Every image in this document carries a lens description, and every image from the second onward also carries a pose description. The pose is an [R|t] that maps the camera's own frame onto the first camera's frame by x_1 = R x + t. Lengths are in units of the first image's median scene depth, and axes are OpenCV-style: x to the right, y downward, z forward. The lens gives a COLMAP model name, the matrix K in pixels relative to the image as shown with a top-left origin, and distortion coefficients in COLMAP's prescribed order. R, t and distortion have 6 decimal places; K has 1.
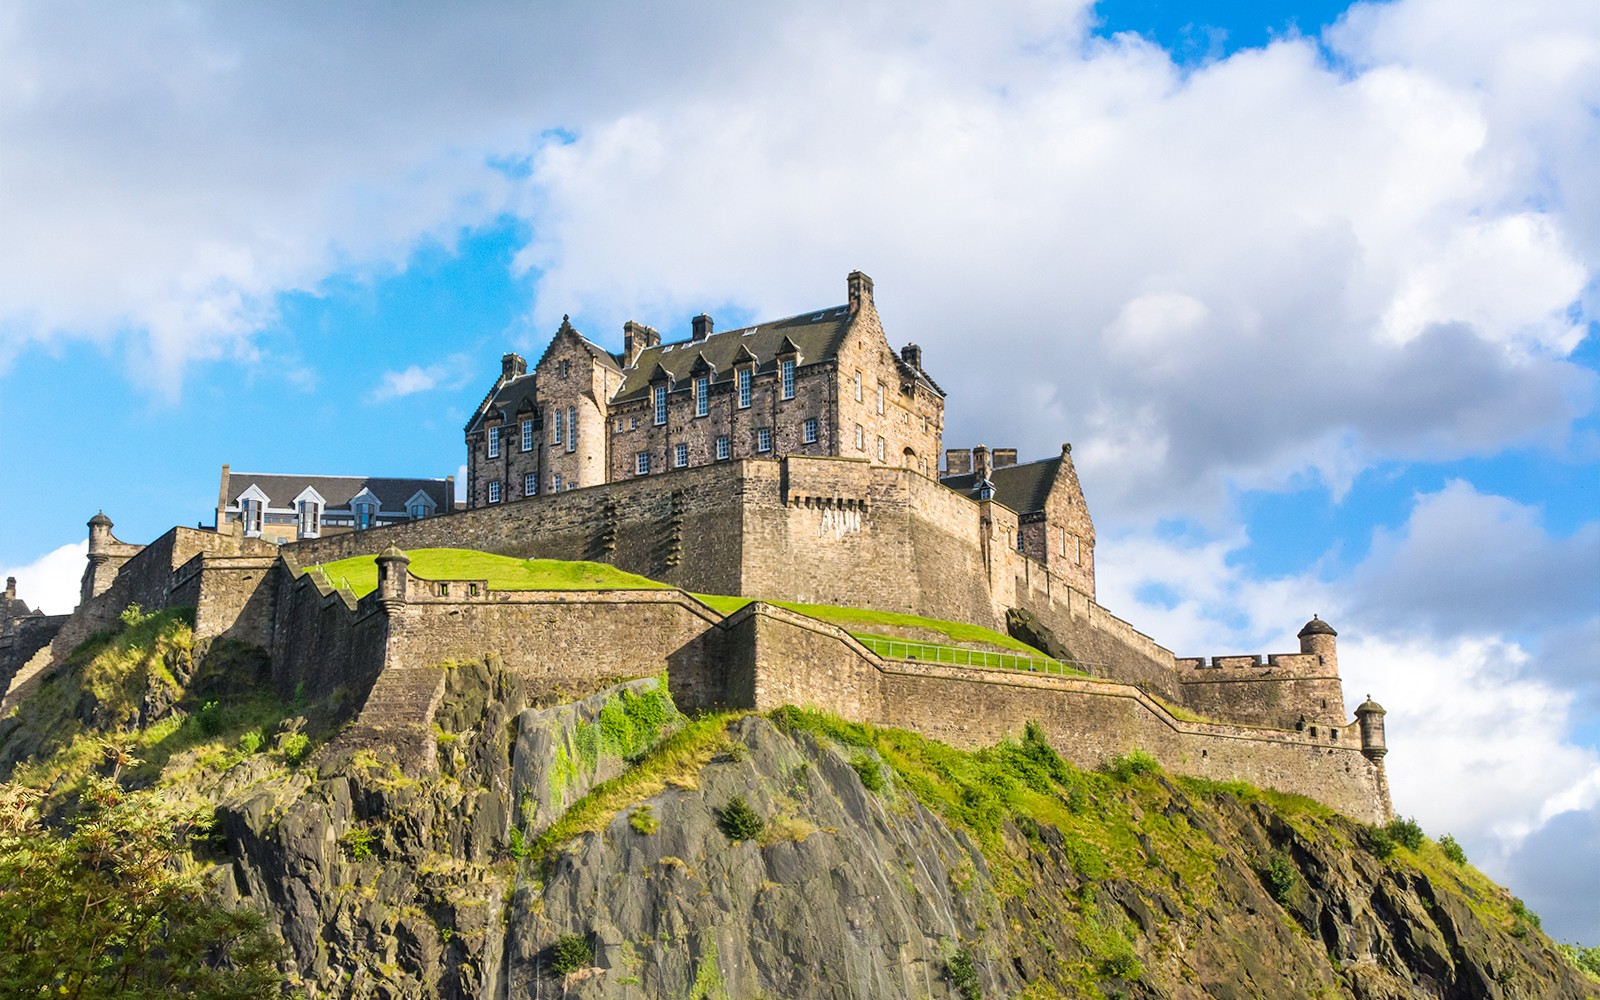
lens RADIAL K [[2307.8, 0, 800.0], [0, 2307.8, 500.0], [0, 0, 1]] dist [0.005603, 1.522645]
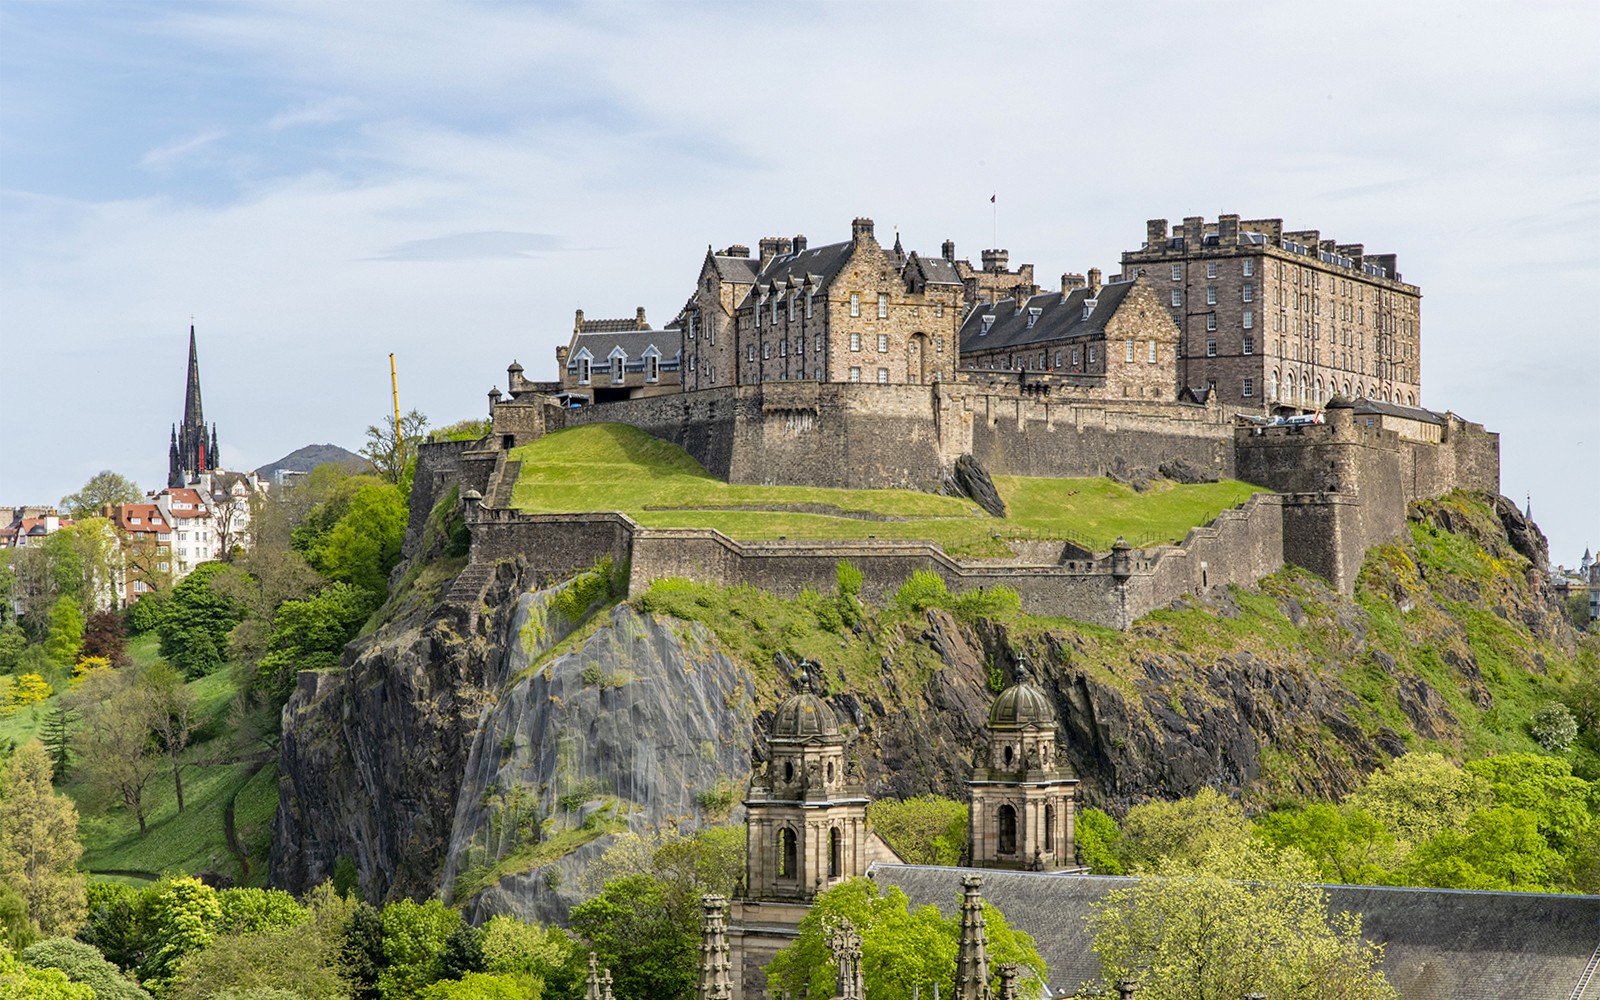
lens RADIAL K [[2307.8, 0, 800.0], [0, 2307.8, 500.0], [0, 0, 1]] dist [0.005603, 1.522645]
pose [[0.896327, -0.018650, -0.443002, 0.684738], [0.124169, 0.969696, 0.210409, -0.259120], [0.425653, -0.243602, 0.871480, -0.326923]]
